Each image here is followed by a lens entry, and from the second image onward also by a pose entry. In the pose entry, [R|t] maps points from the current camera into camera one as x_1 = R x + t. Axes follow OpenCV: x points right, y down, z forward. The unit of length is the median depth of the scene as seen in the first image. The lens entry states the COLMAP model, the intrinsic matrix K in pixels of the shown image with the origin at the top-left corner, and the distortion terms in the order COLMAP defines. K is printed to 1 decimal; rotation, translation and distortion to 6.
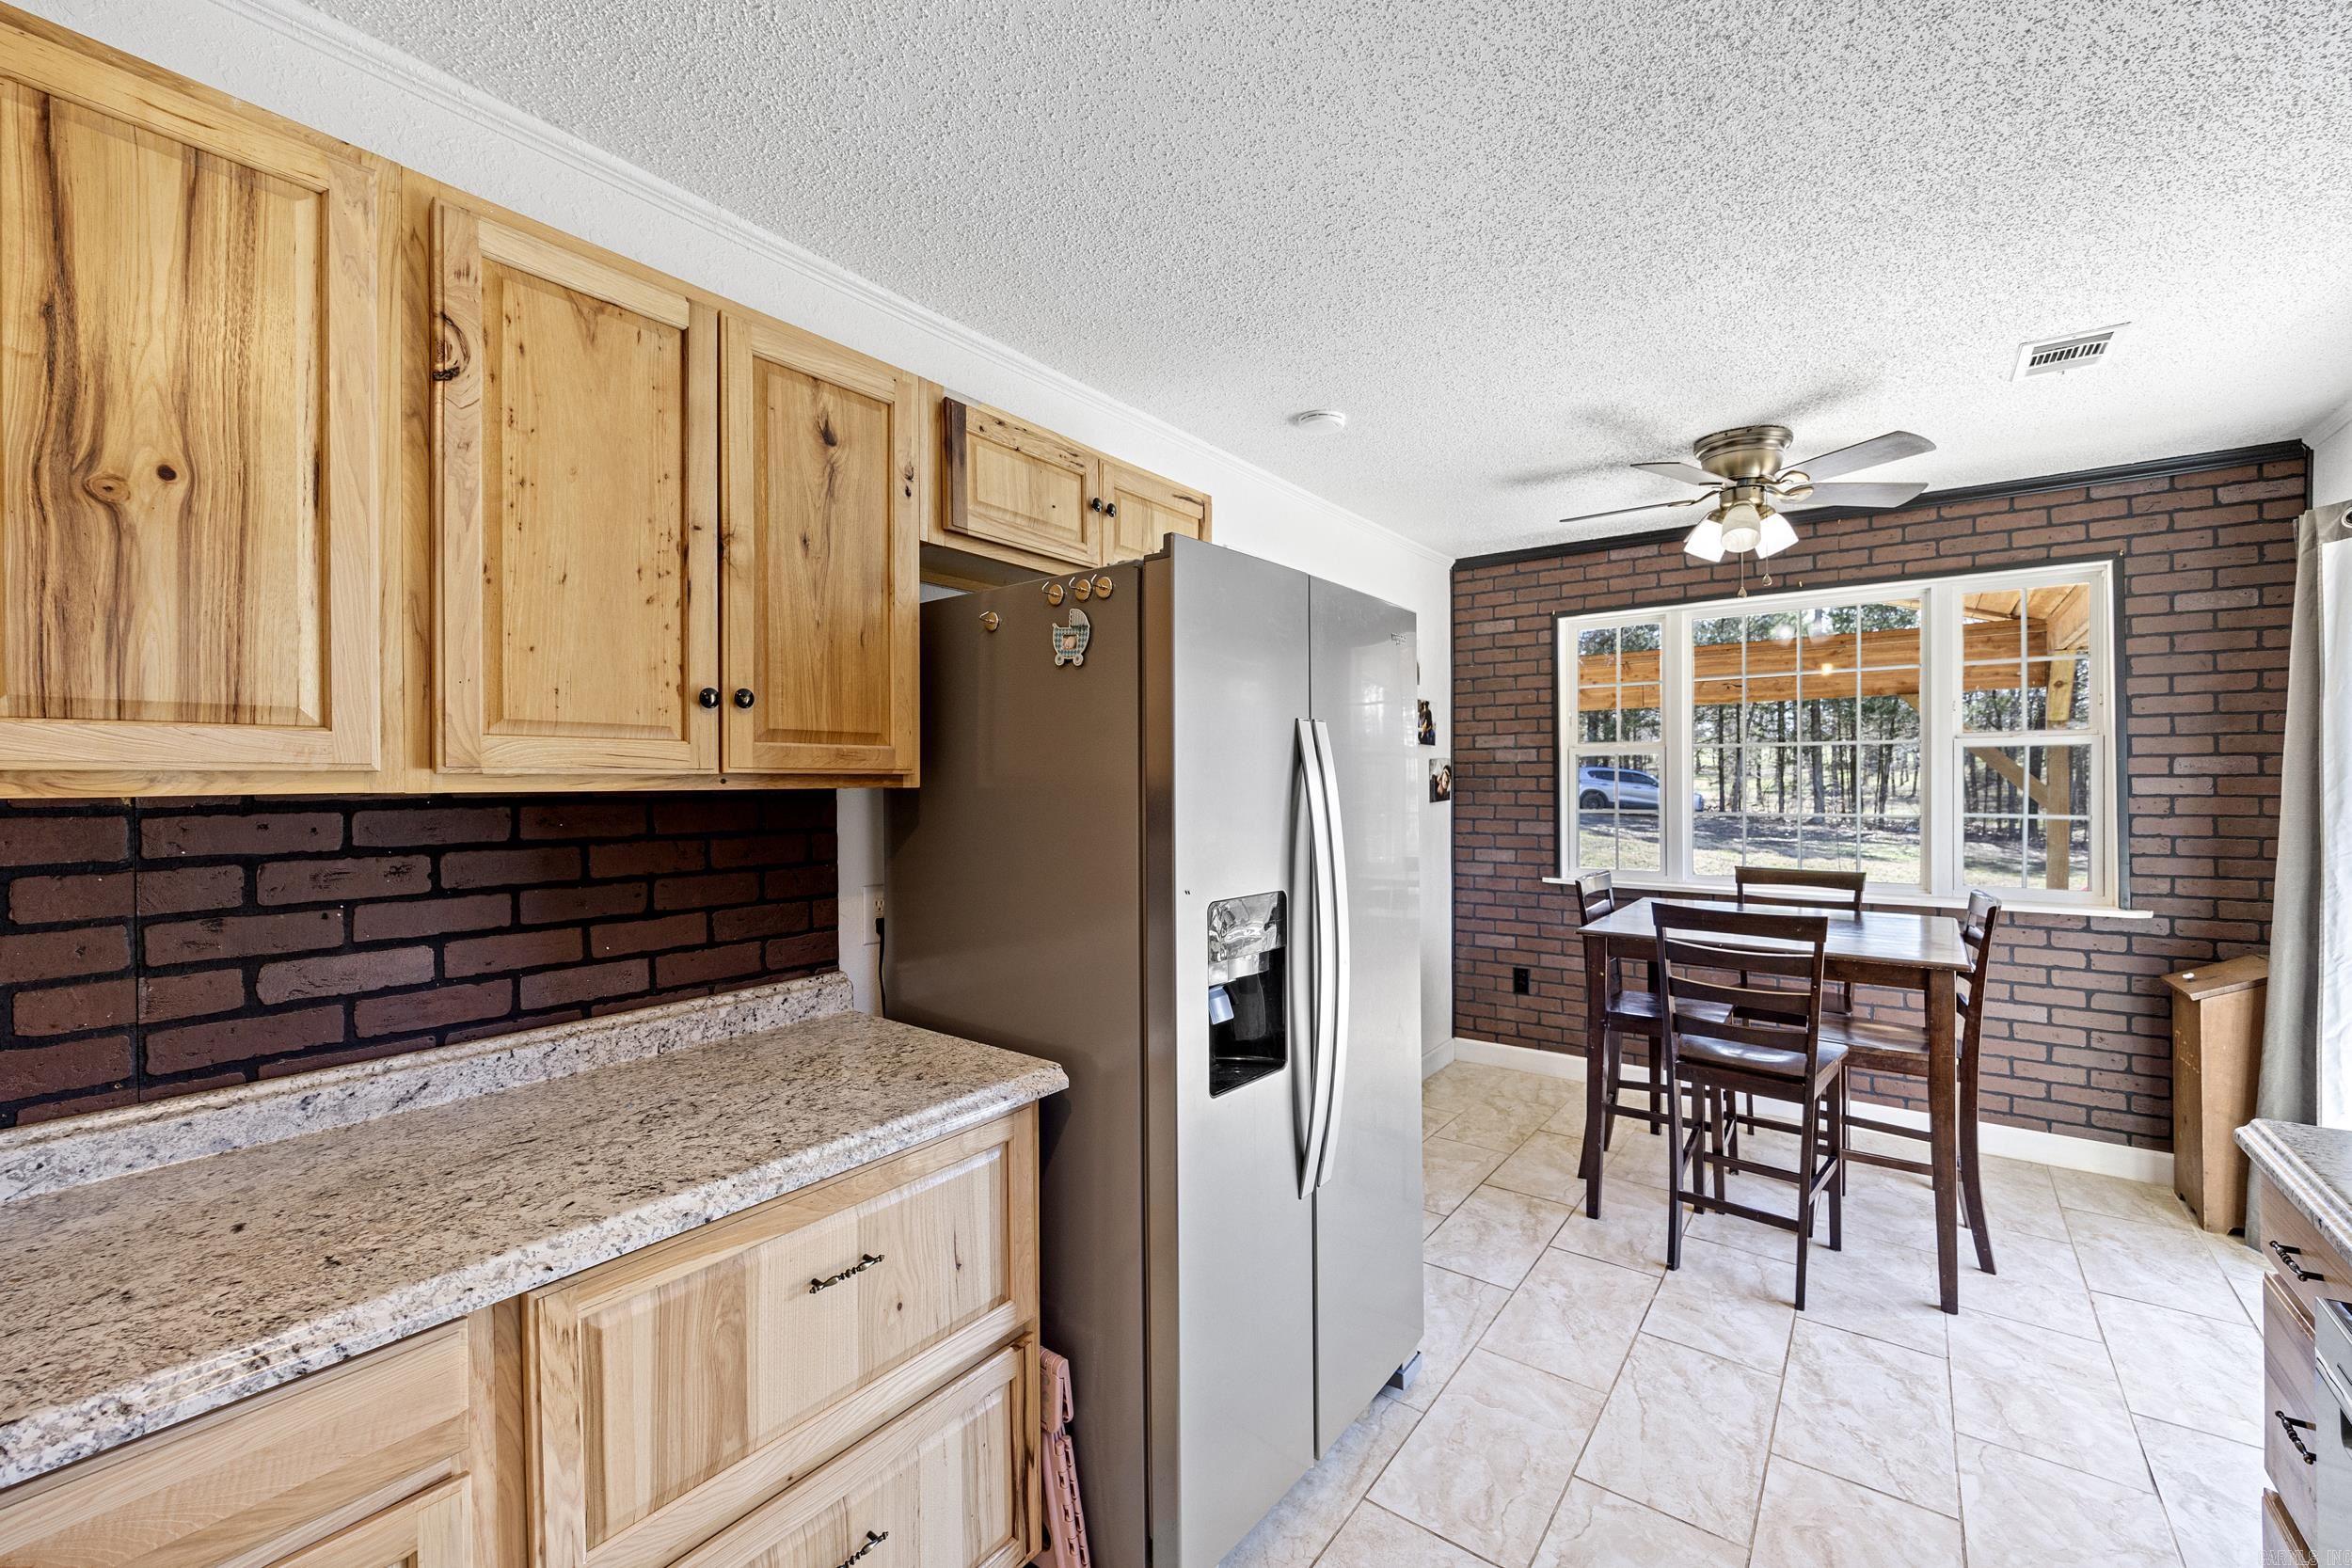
lens RADIAL K [[953.4, 0, 1173.6], [0, 953.4, 781.5], [0, 0, 1]] dist [-0.000650, 0.000075]
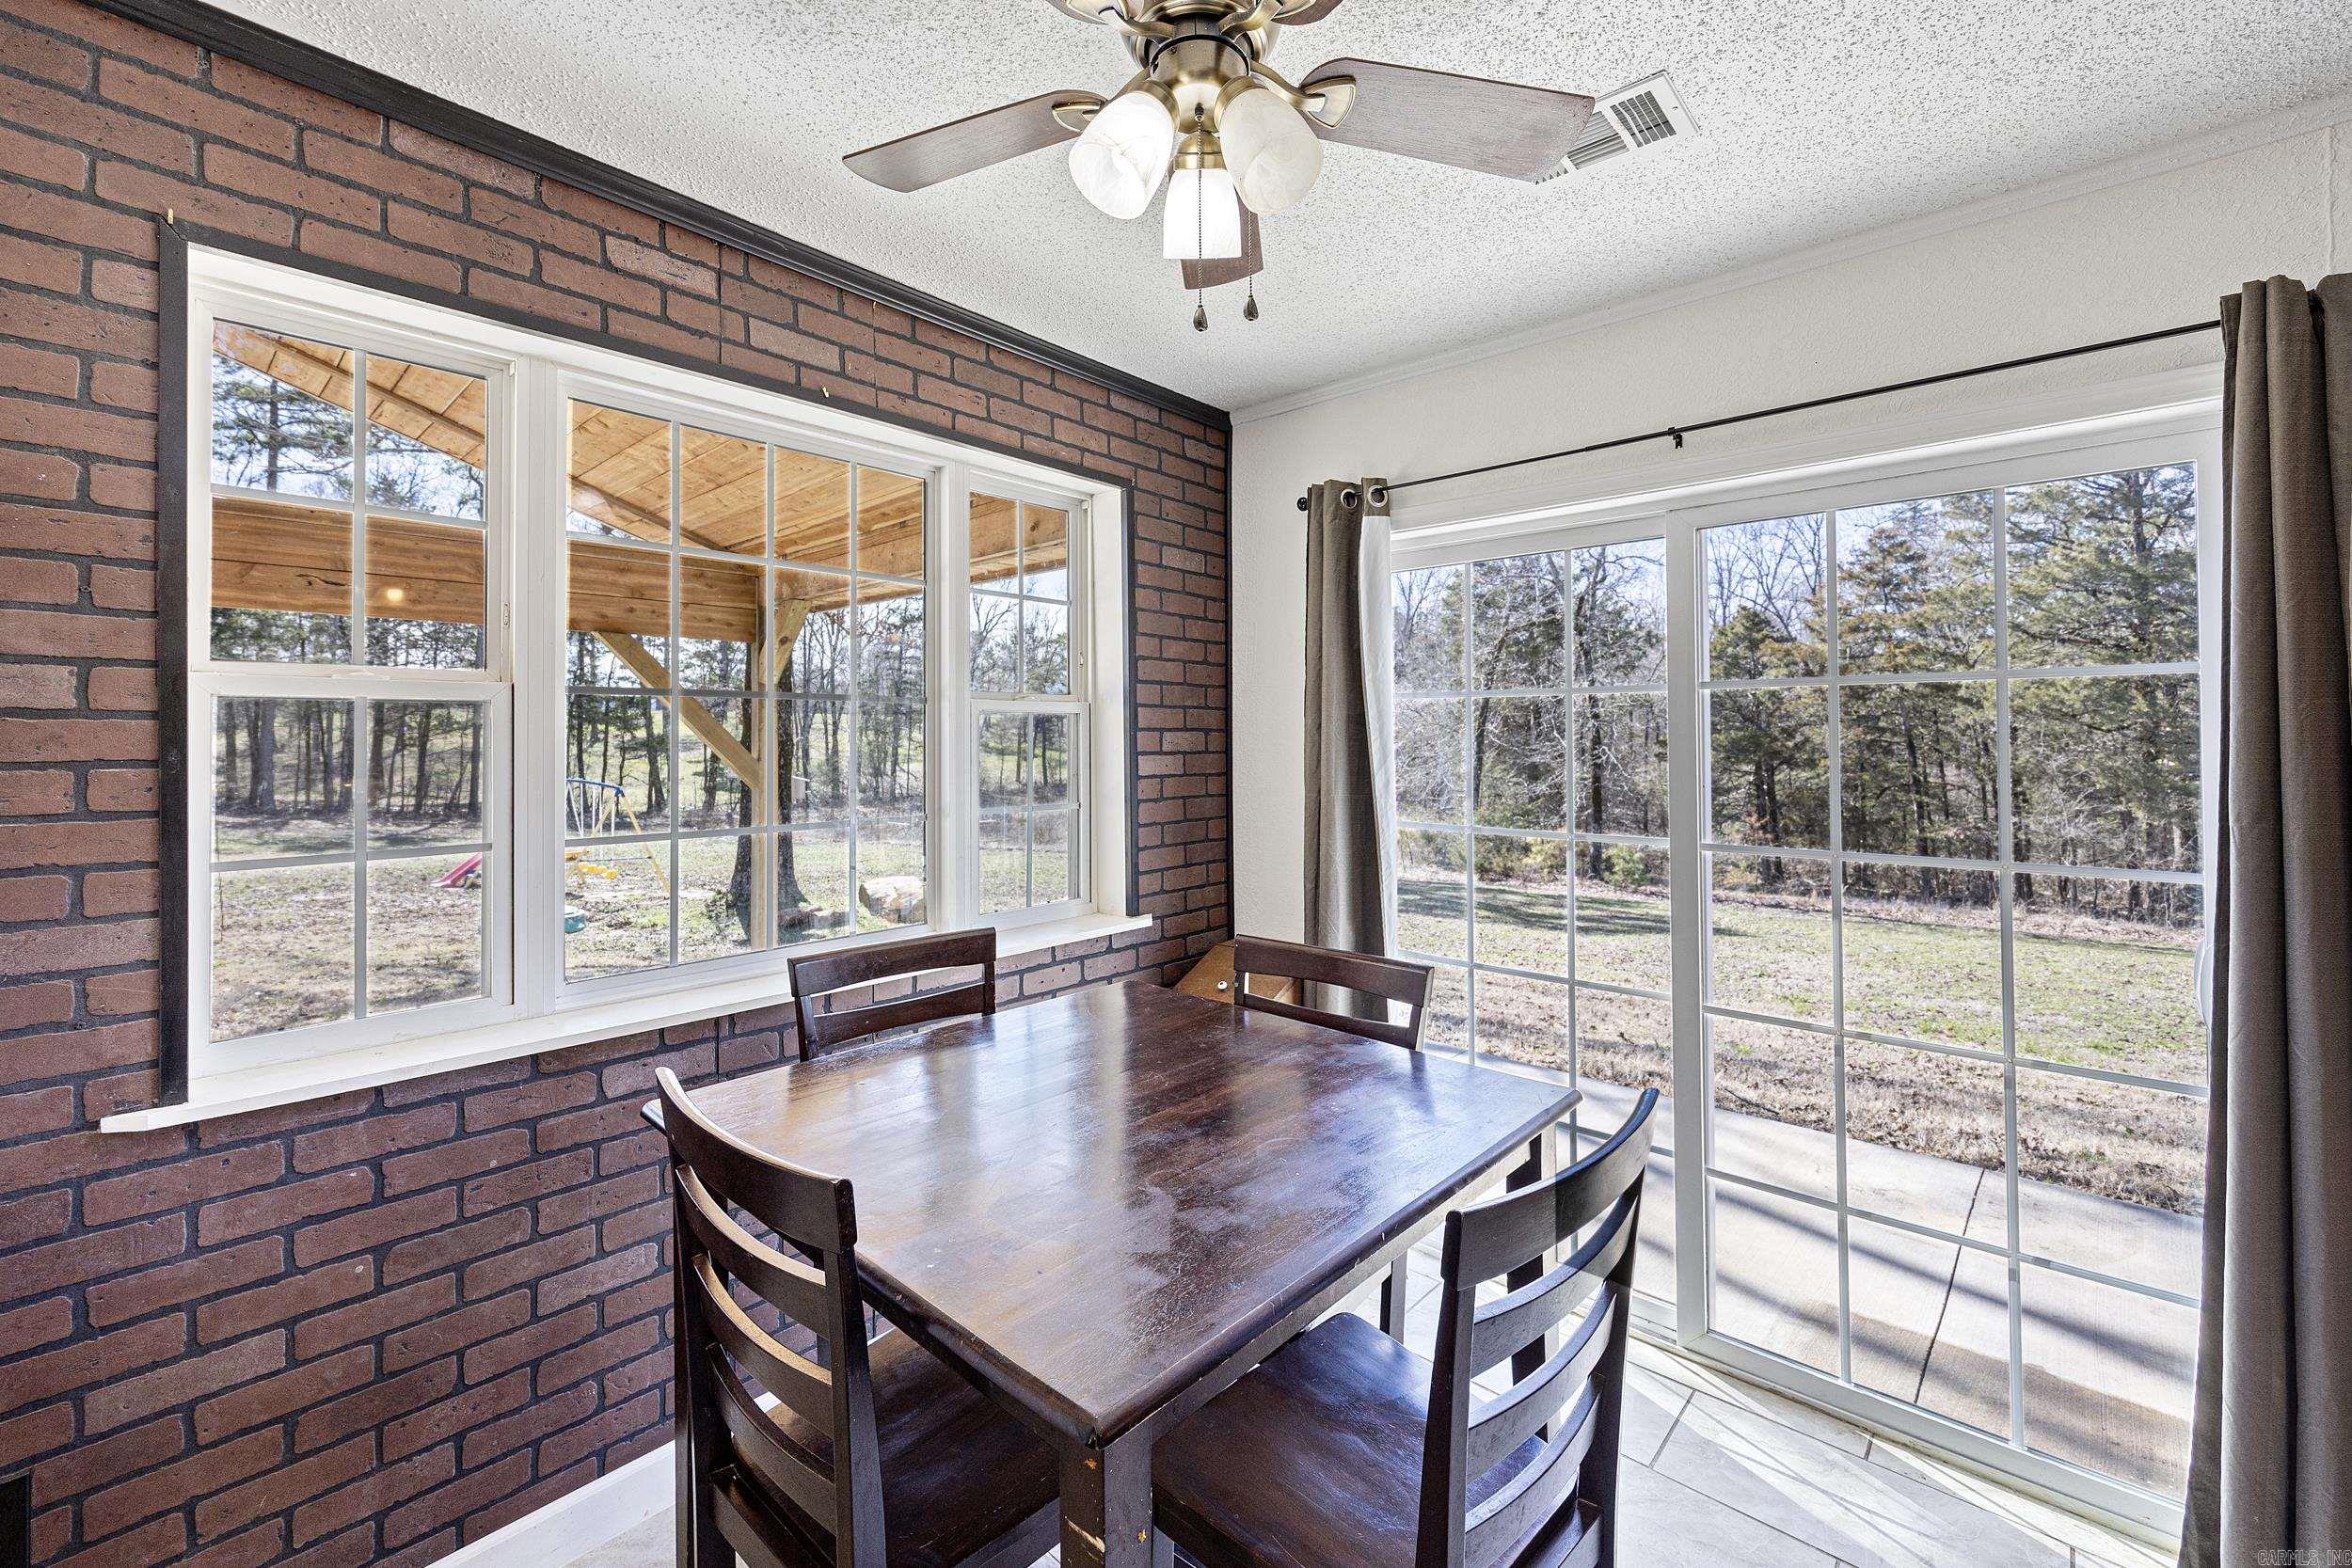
lens RADIAL K [[970.0, 0, 1179.8], [0, 970.0, 729.6], [0, 0, 1]] dist [-0.001270, -0.000252]
pose [[0.081147, 0.015551, 0.996581, 0.332591], [0.003892, 0.999866, -0.015919, -0.026219], [-0.996695, 0.005171, 0.081076, 1.777642]]
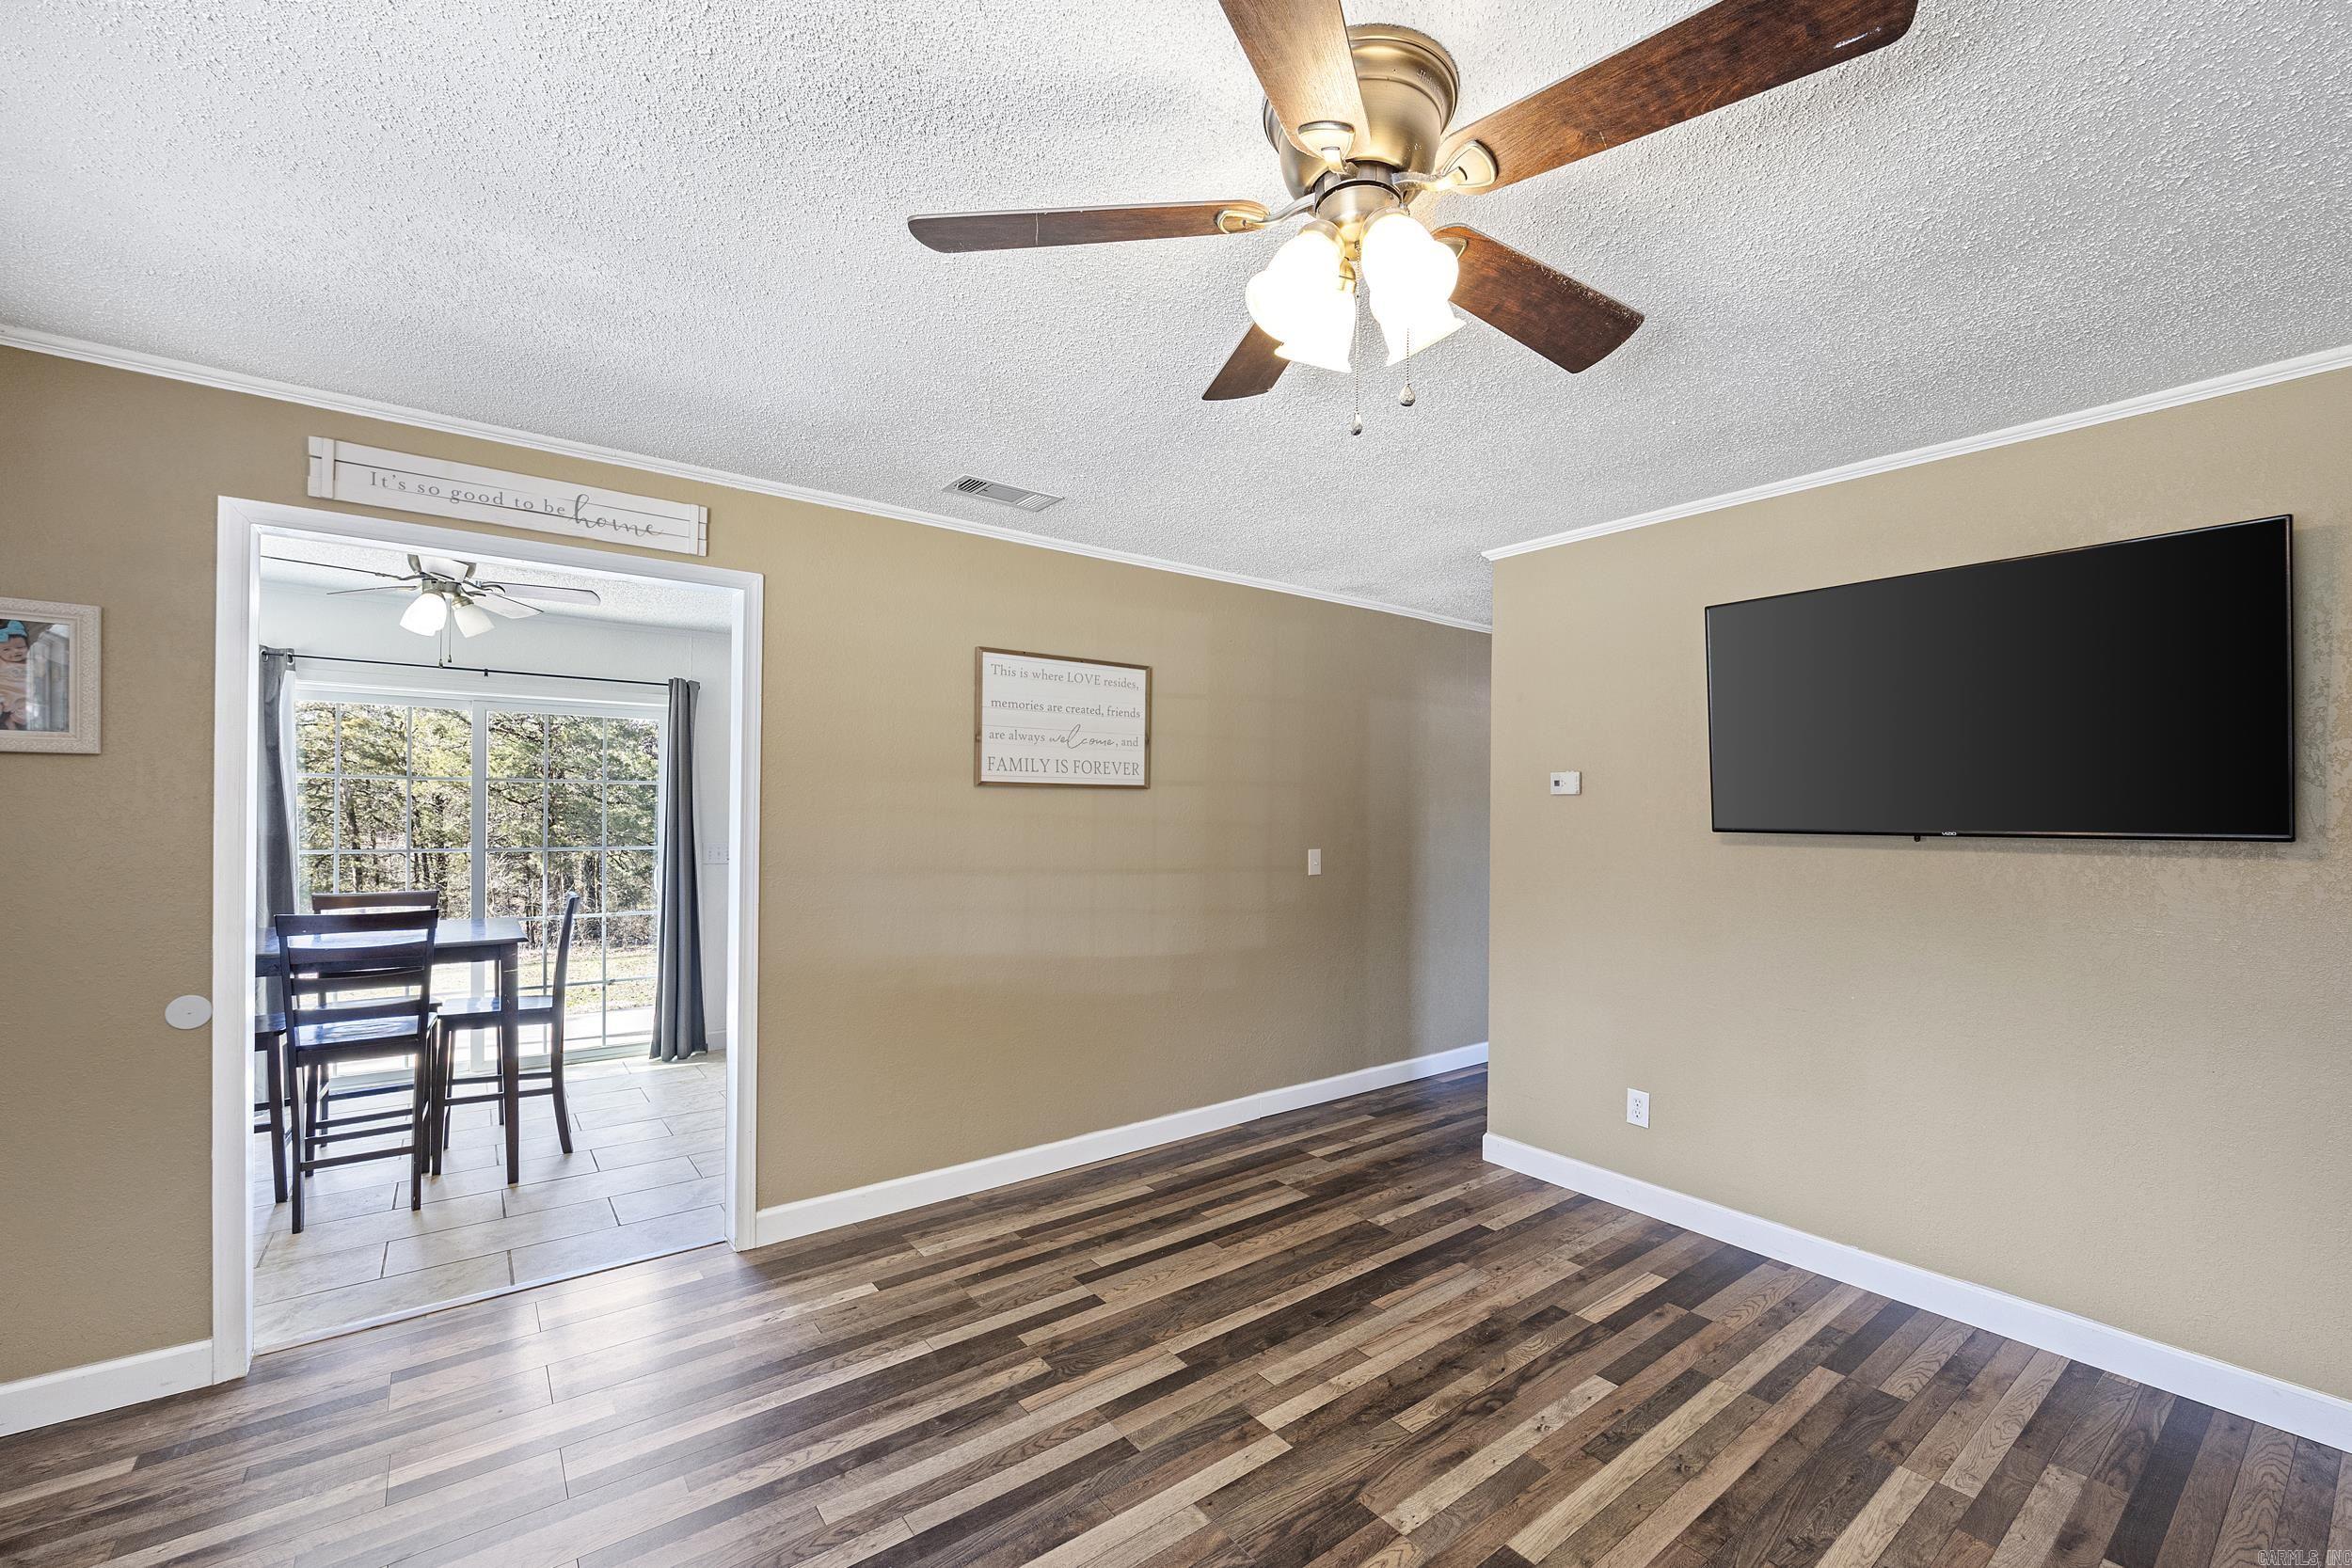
lens RADIAL K [[966.4, 0, 1198.9], [0, 966.4, 812.0], [0, 0, 1]] dist [-0.002280, -0.000070]
pose [[-0.967223, 0.001066, 0.253925, -1.255003], [0.001148, 0.999999, 0.000177, 0.001455], [-0.253925, 0.000463, -0.967224, 3.581490]]
